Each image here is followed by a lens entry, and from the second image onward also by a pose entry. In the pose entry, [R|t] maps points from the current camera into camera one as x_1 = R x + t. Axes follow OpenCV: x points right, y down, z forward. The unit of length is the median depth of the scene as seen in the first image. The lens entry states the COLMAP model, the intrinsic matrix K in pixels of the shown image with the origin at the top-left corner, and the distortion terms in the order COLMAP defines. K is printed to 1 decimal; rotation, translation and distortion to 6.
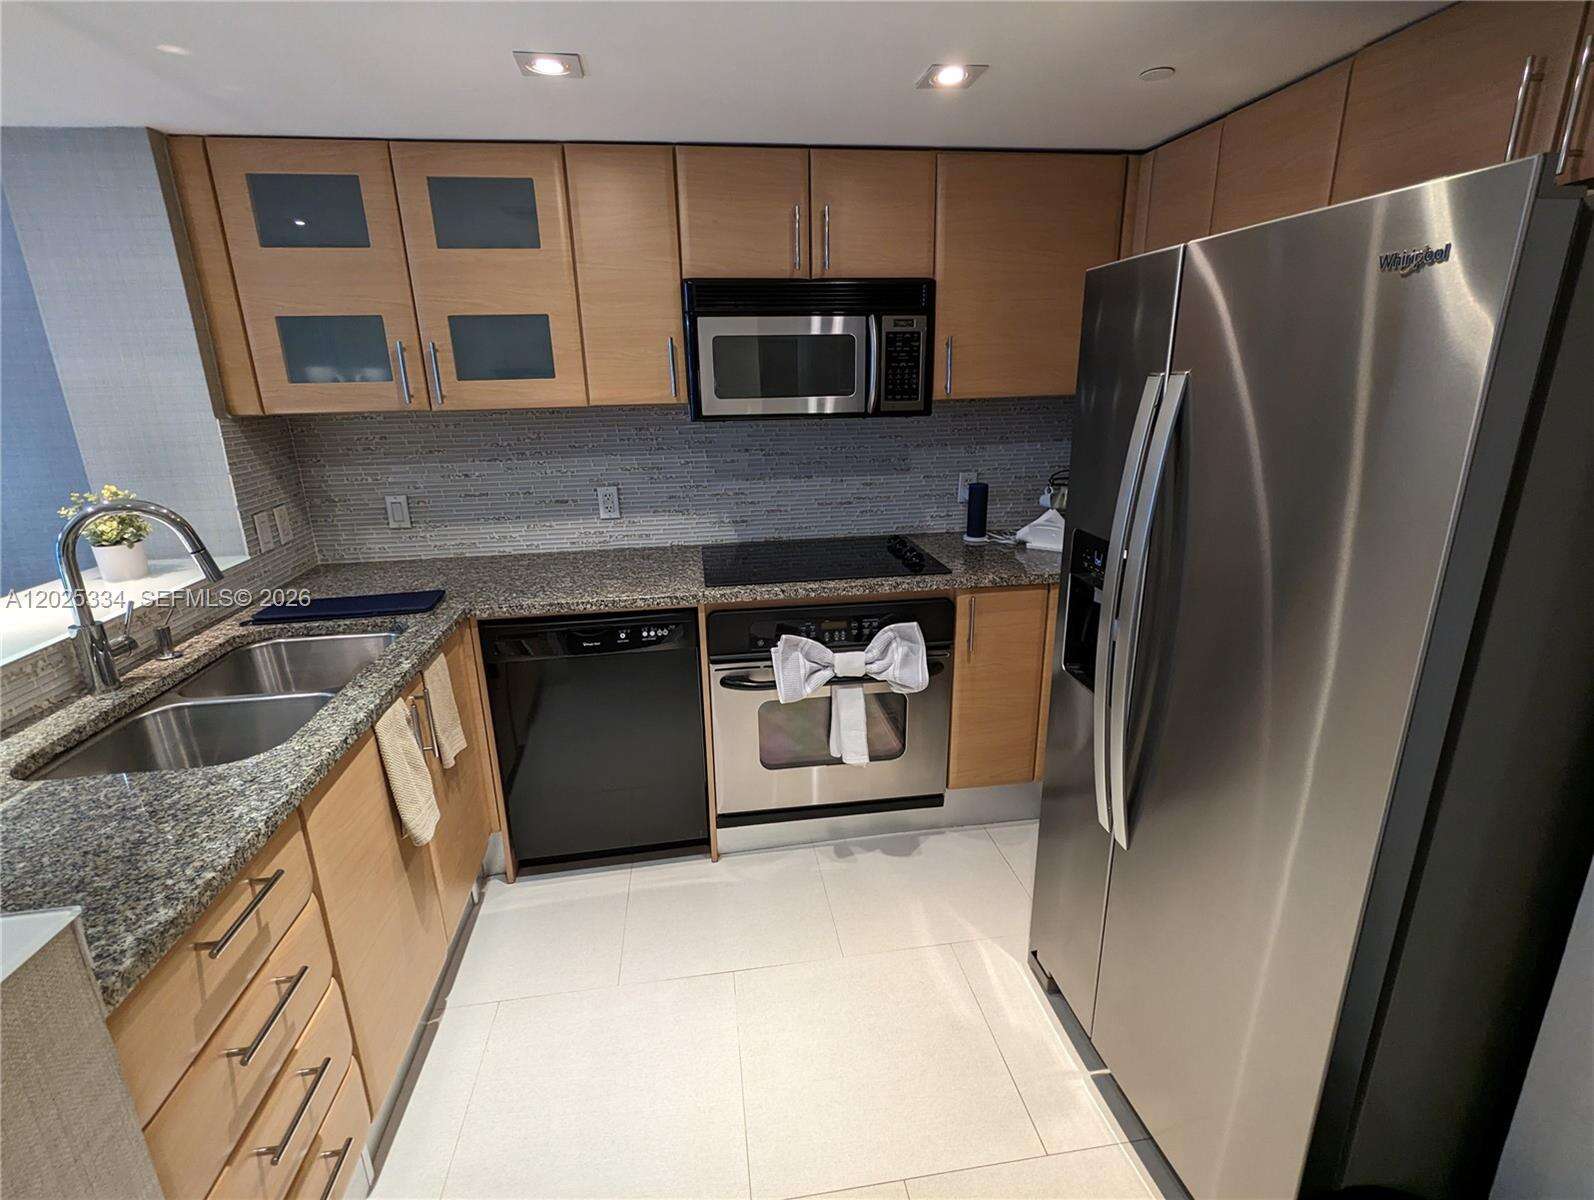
lens RADIAL K [[753.6, 0, 796.6], [0, 753.6, 600.9], [0, 0, 1]] dist [-0.002368, -0.000964]
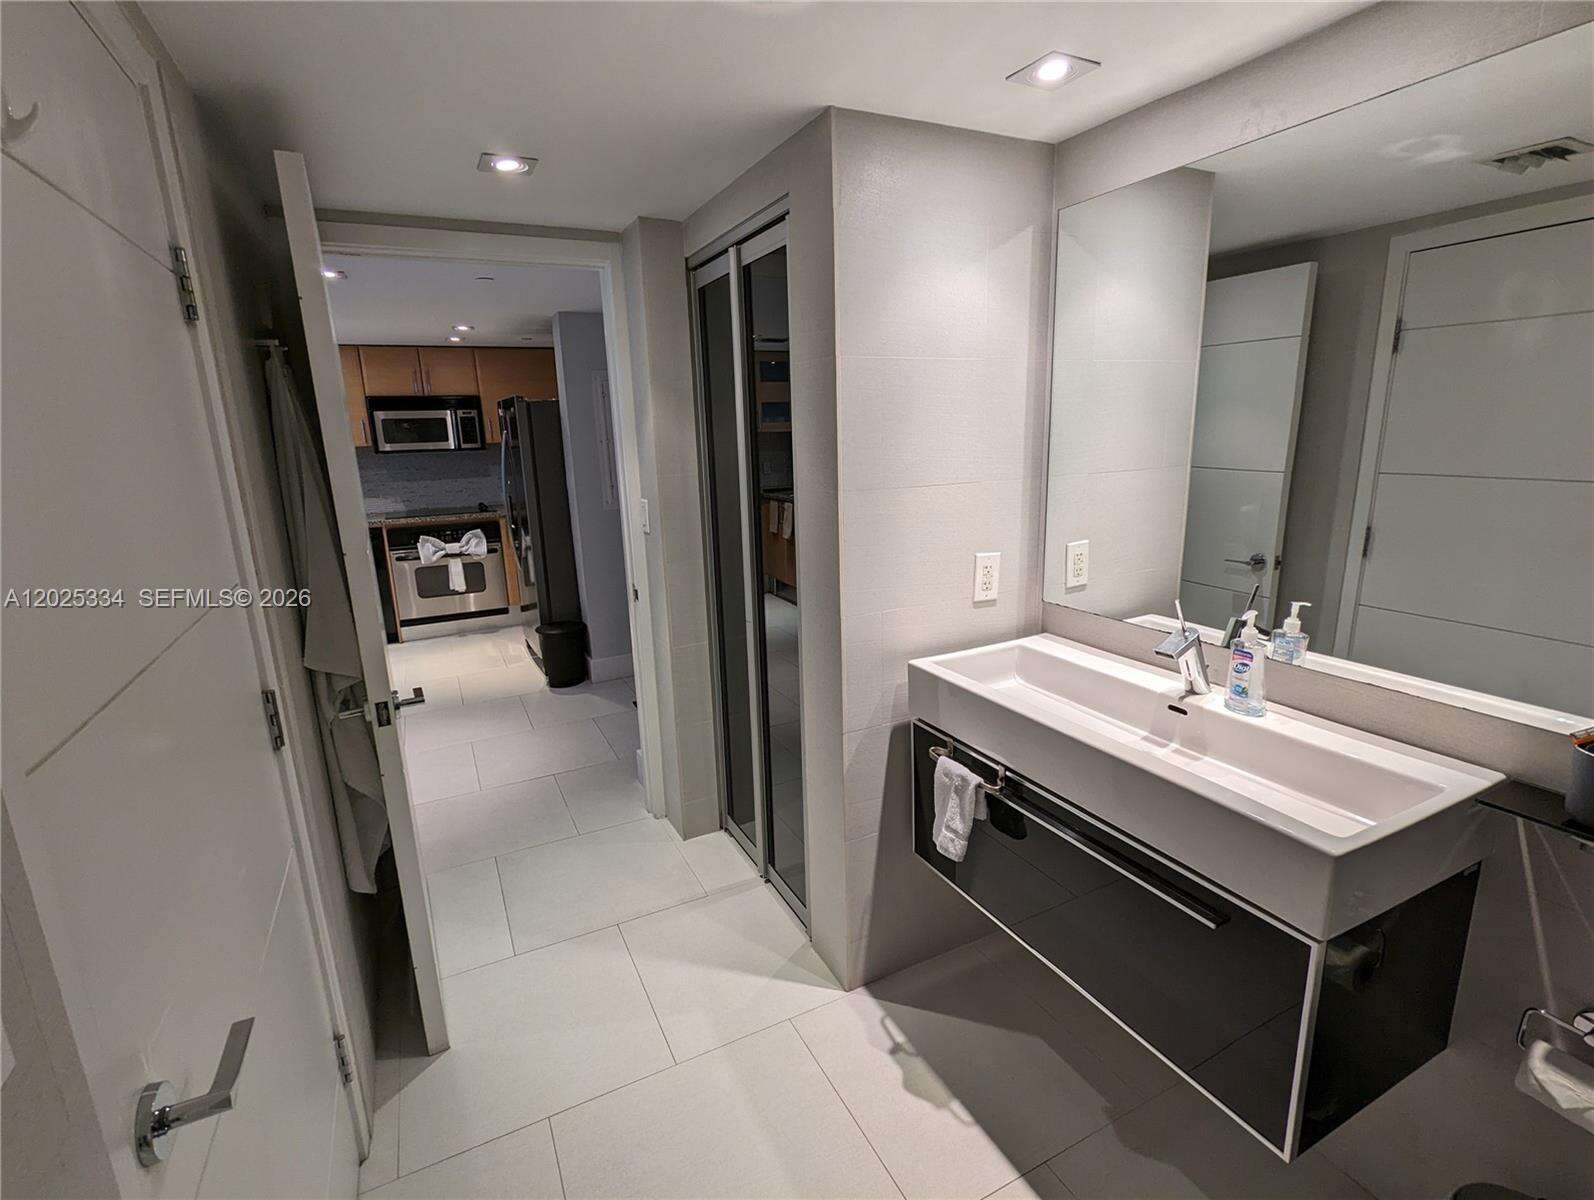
lens RADIAL K [[753.6, 0, 799.7], [0, 753.6, 602.3], [0, 0, 1]] dist [-0.002368, -0.000964]
pose [[0.948703, -0.081733, 0.305423, 0.378480], [0.105115, 0.992594, -0.060885, 0.527402], [-0.298185, 0.089867, 0.950268, -1.661980]]
